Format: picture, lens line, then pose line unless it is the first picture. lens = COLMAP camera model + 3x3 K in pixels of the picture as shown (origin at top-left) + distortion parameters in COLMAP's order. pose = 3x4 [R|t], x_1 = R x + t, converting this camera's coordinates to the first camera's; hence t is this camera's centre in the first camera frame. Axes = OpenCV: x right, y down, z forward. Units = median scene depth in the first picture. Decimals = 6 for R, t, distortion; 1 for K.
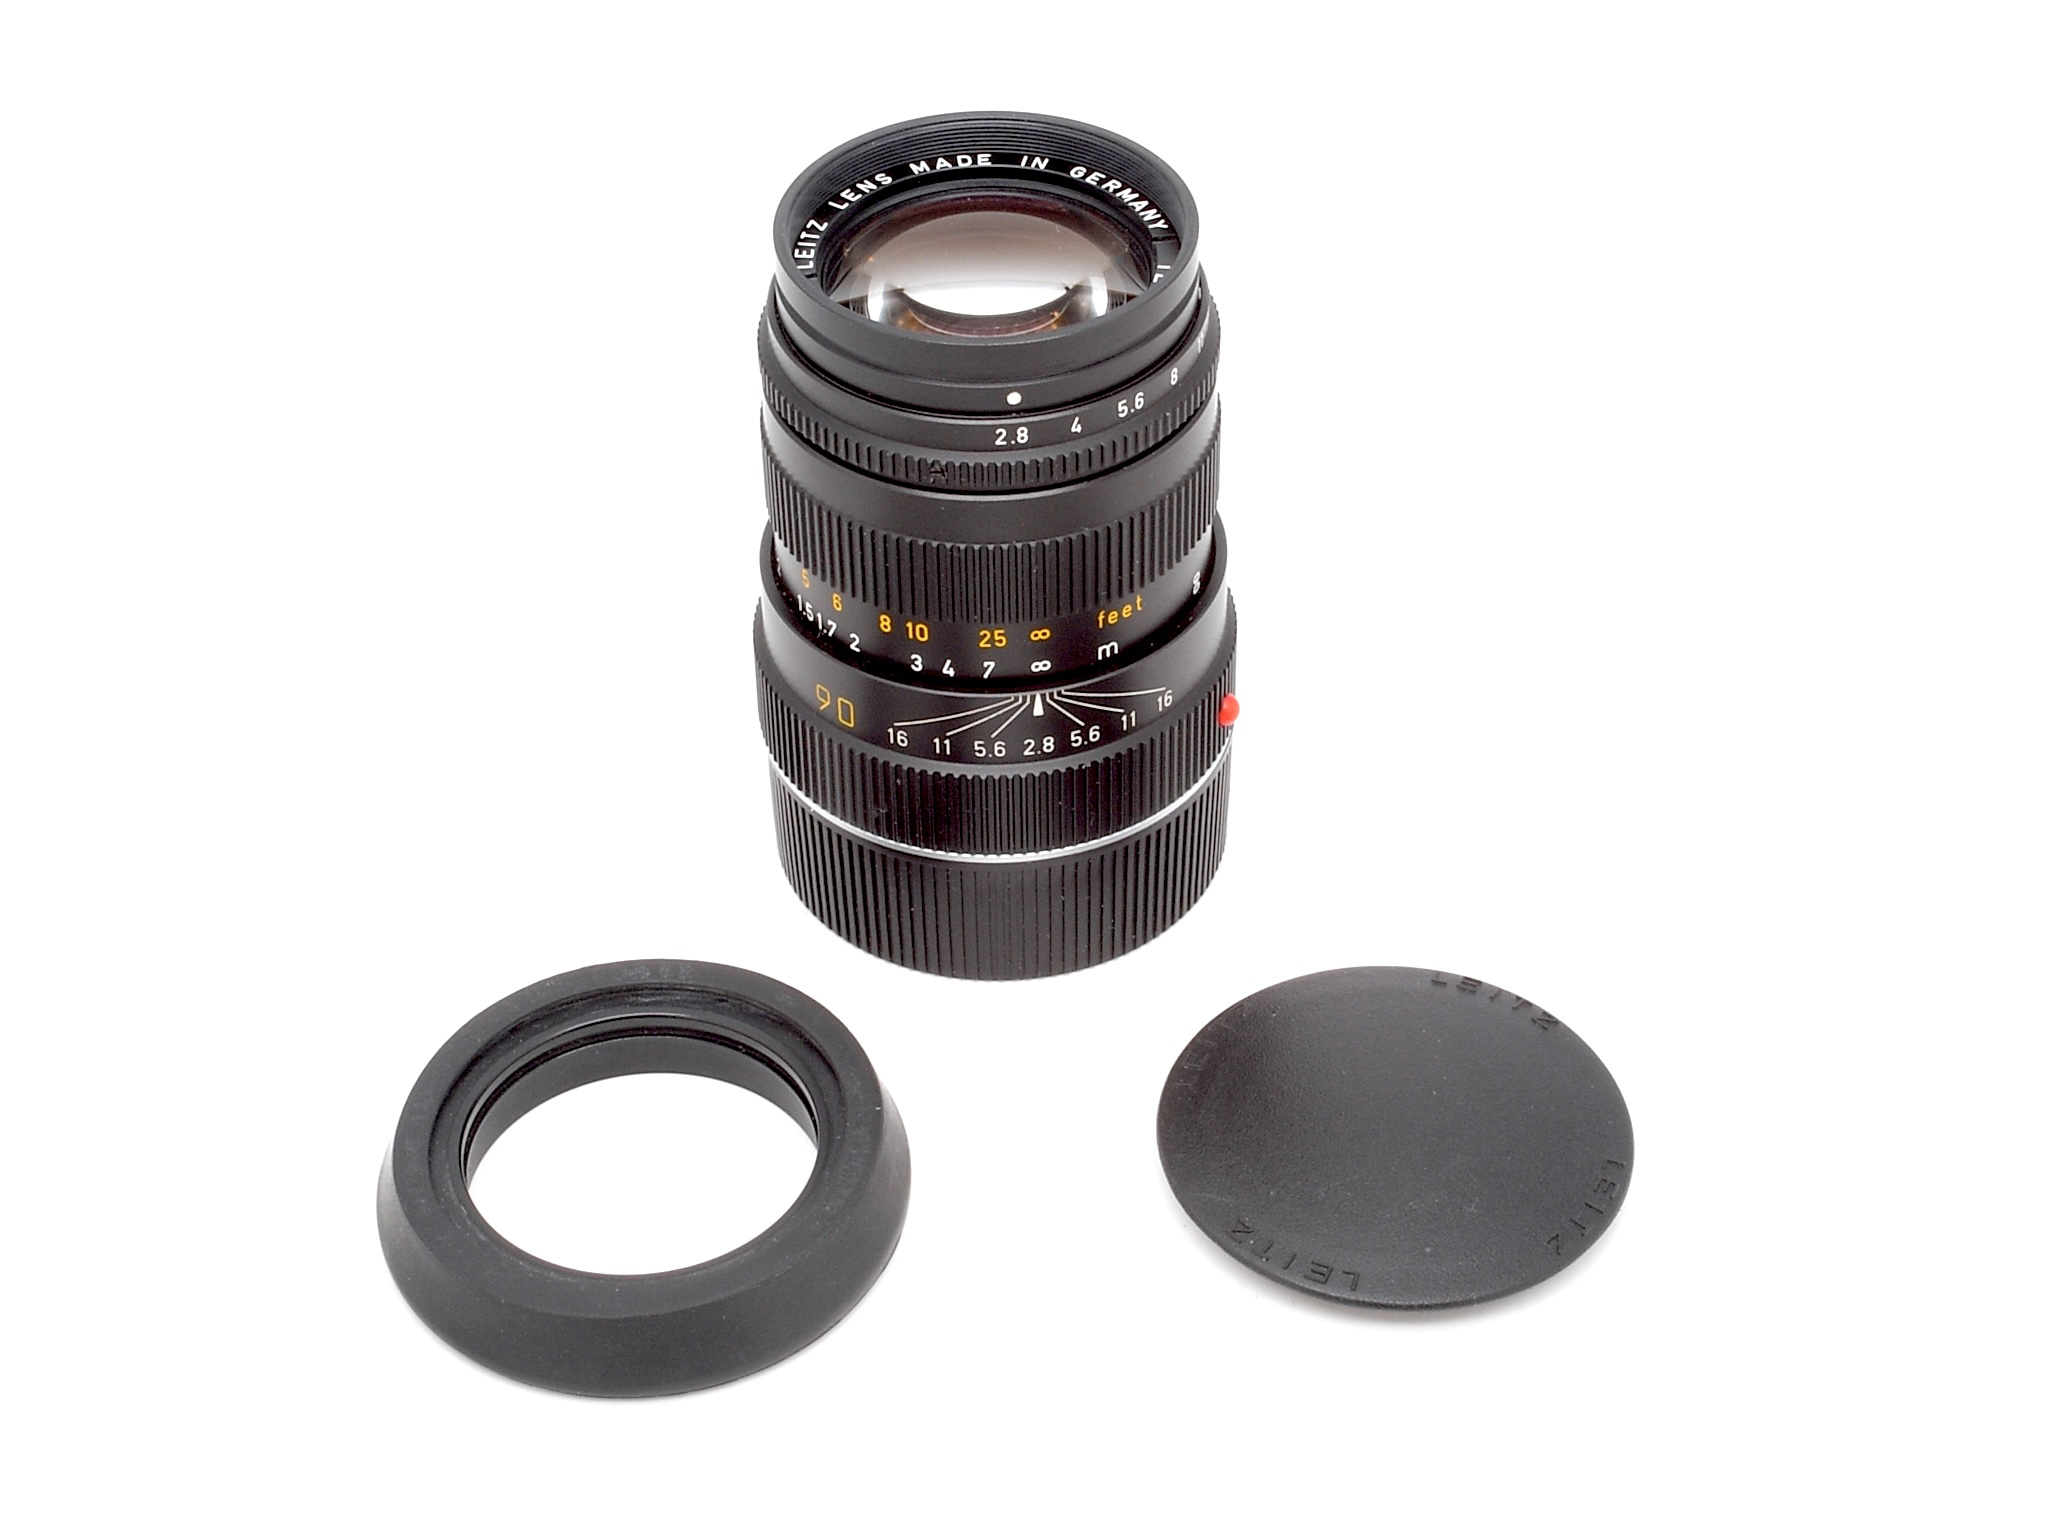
lens RADIAL K [[3897.9, 0, 1014.2], [0, 3897.9, 777.6], [0, 0, 1]] dist [0.055669, 0.000000]
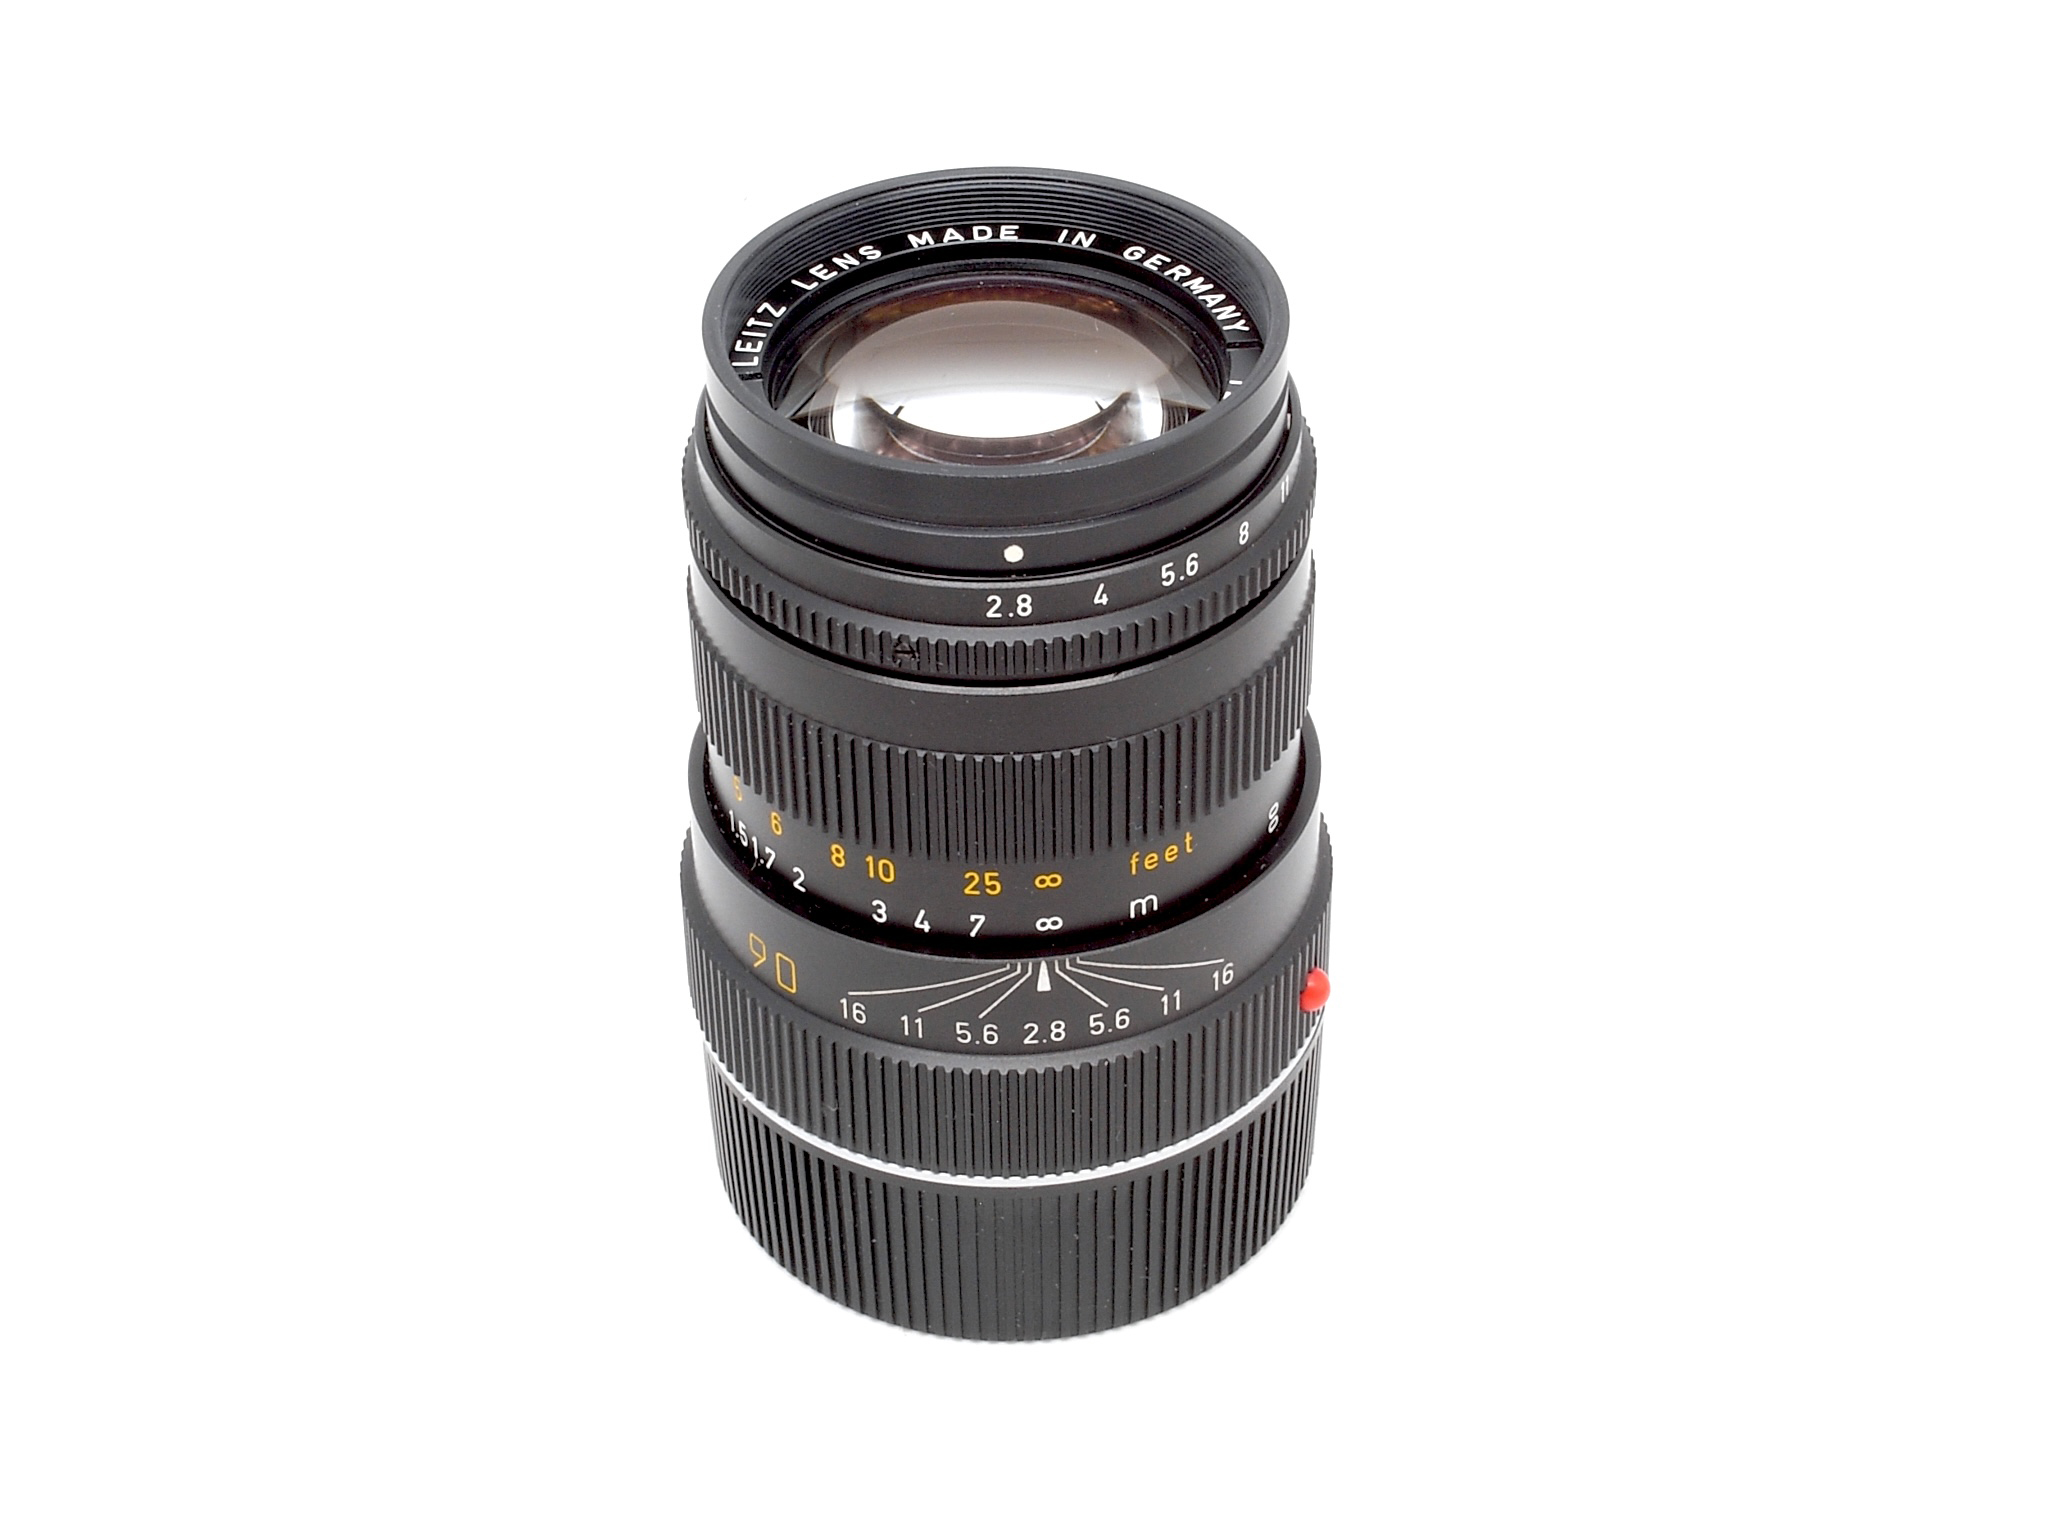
lens RADIAL K [[3897.9, 0, 1024.9], [0, 3897.9, 758.9], [0, 0, 1]] dist [0.055669, 0.000000]
pose [[0.997804, 0.041791, -0.051387, 0.038080], [-0.044226, 0.997906, -0.047207, -0.024634], [0.049306, 0.049376, 0.997562, 0.273351]]
